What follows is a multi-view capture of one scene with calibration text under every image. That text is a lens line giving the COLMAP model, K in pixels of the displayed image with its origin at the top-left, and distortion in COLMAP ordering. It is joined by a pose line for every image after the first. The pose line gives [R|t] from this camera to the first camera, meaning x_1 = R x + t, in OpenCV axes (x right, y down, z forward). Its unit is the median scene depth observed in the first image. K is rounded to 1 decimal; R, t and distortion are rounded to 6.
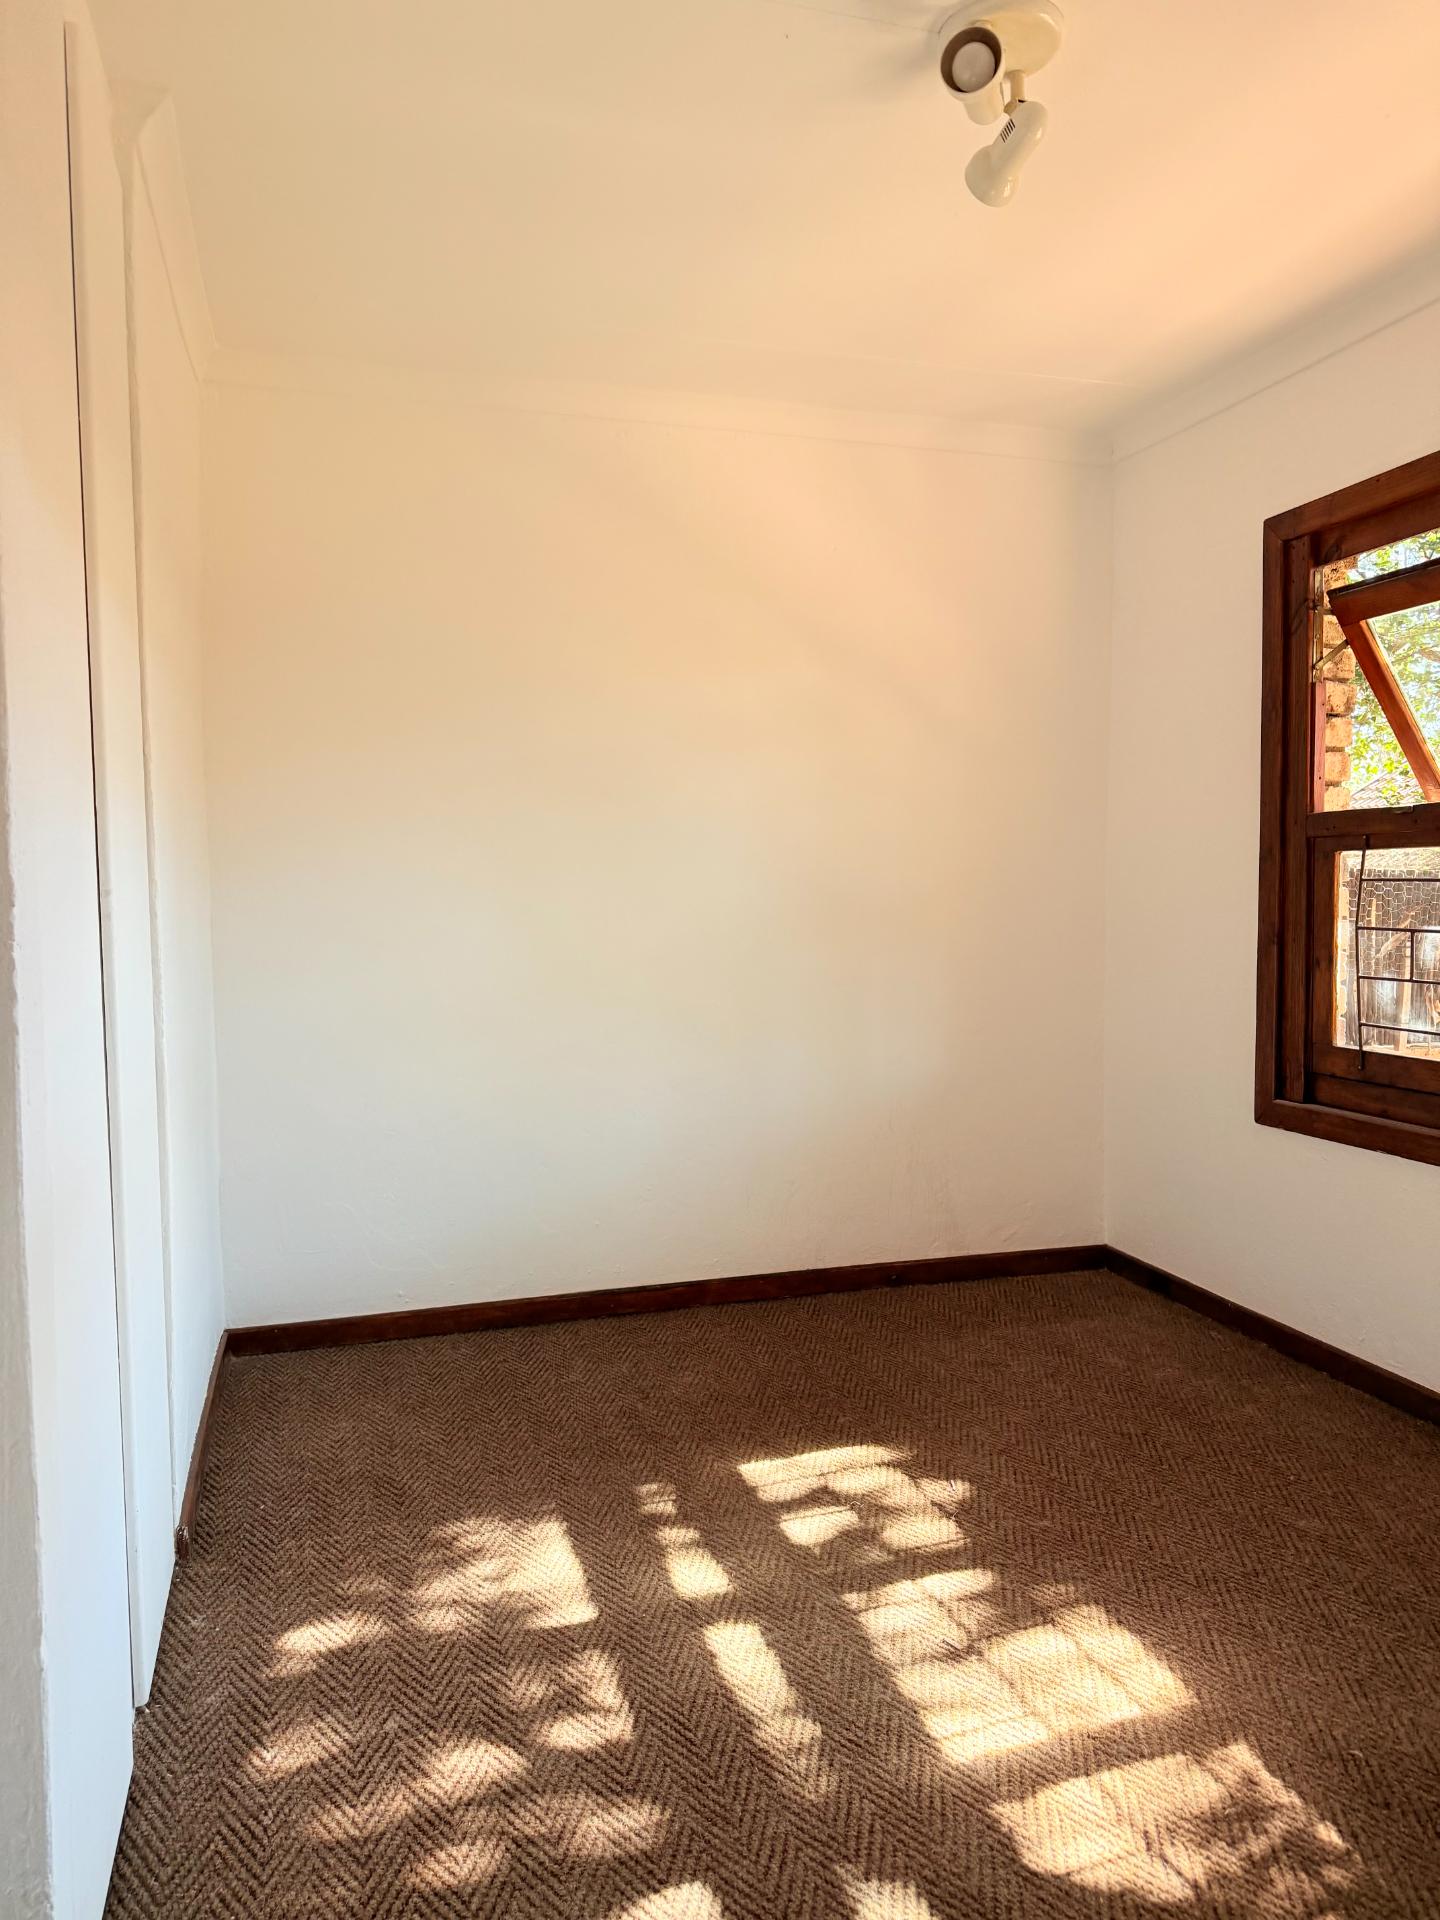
lens RADIAL K [[1348.1, 0, 727.0], [0, 1348.1, 964.1], [0, 0, 1]] dist [0.046548, -0.055633]
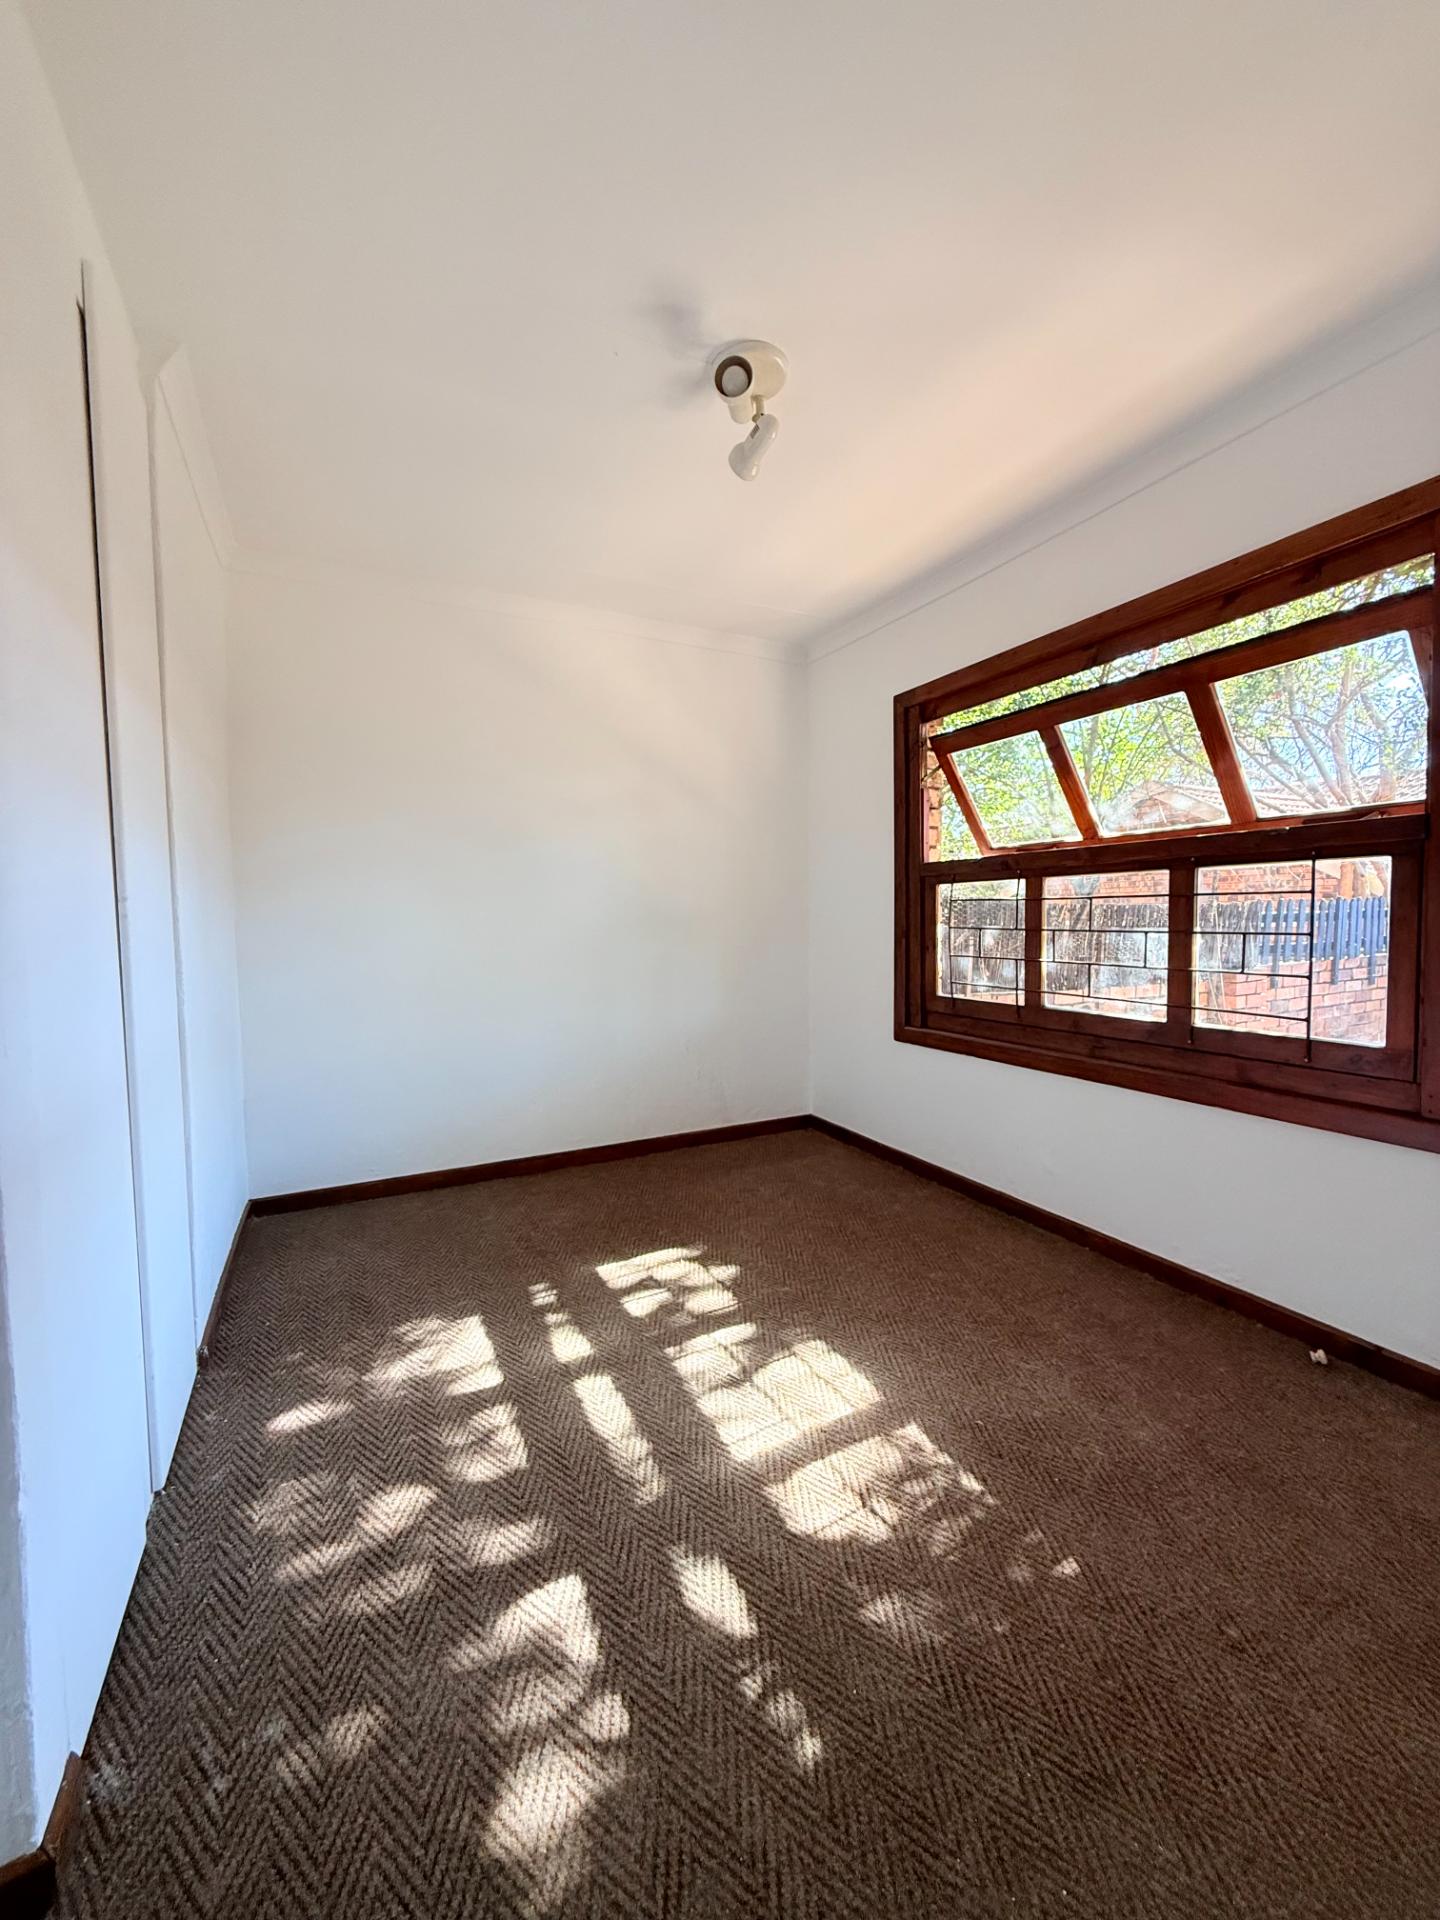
lens RADIAL K [[759.2, 0, 721.7], [0, 759.2, 950.7], [0, 0, 1]] dist [-0.004241, 0.000942]
pose [[0.984481, -0.011665, 0.175104, 0.002366], [0.013605, 0.999859, -0.009884, 0.011733], [-0.174964, 0.012113, 0.984500, 0.111255]]
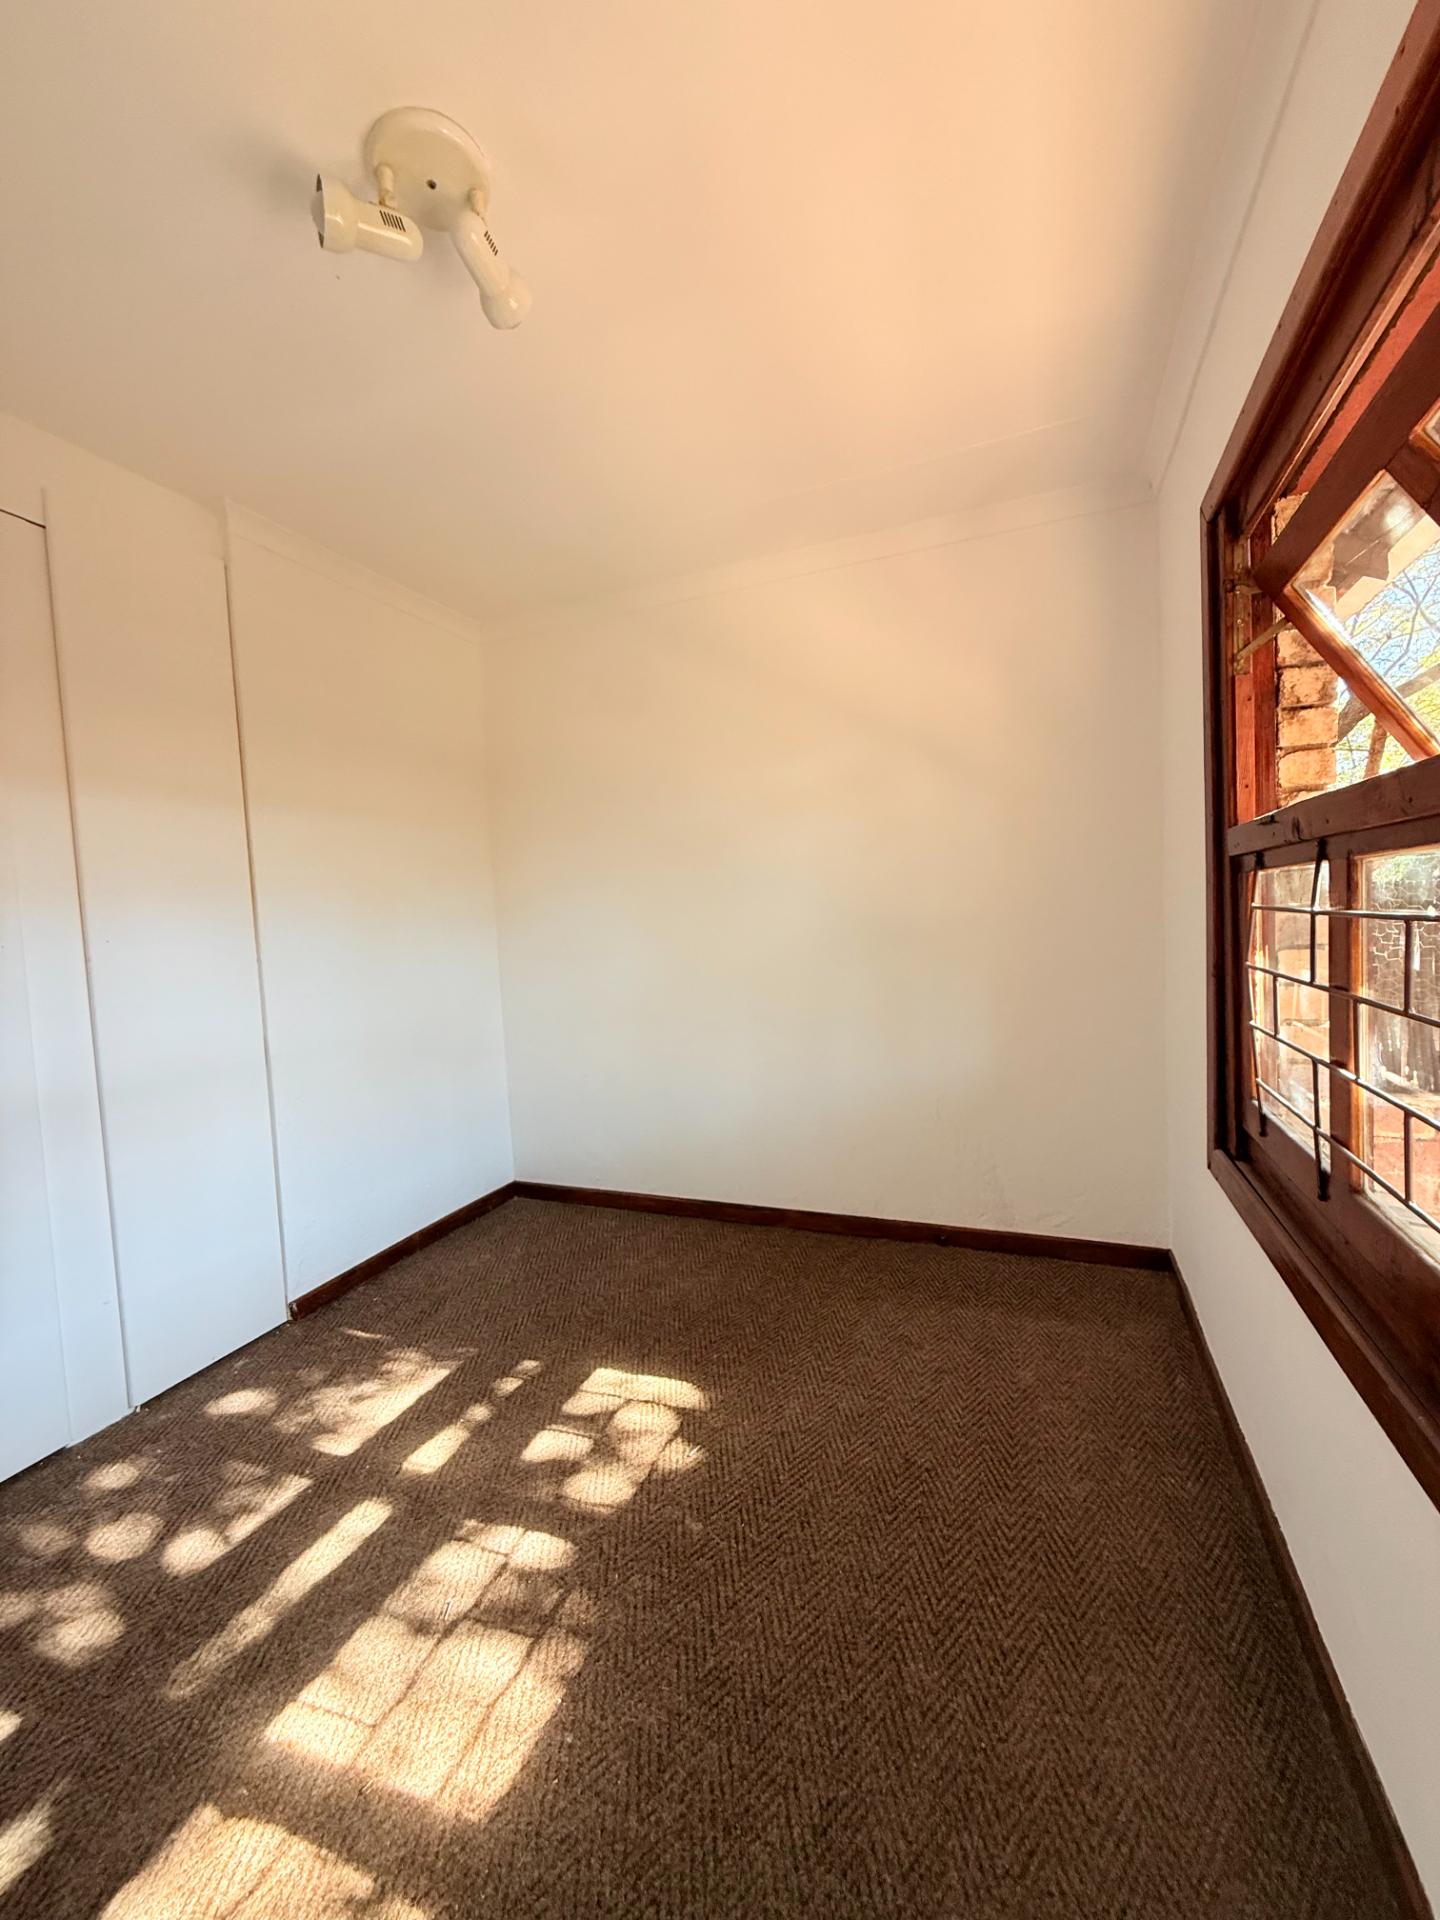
lens RADIAL K [[759.2, 0, 729.4], [0, 759.2, 954.4], [0, 0, 1]] dist [-0.004241, 0.000942]
pose [[0.783523, 0.005093, -0.621342, 0.655869], [0.004899, 0.999885, 0.014374, -0.054468], [0.621343, -0.014306, 0.783408, 0.579012]]
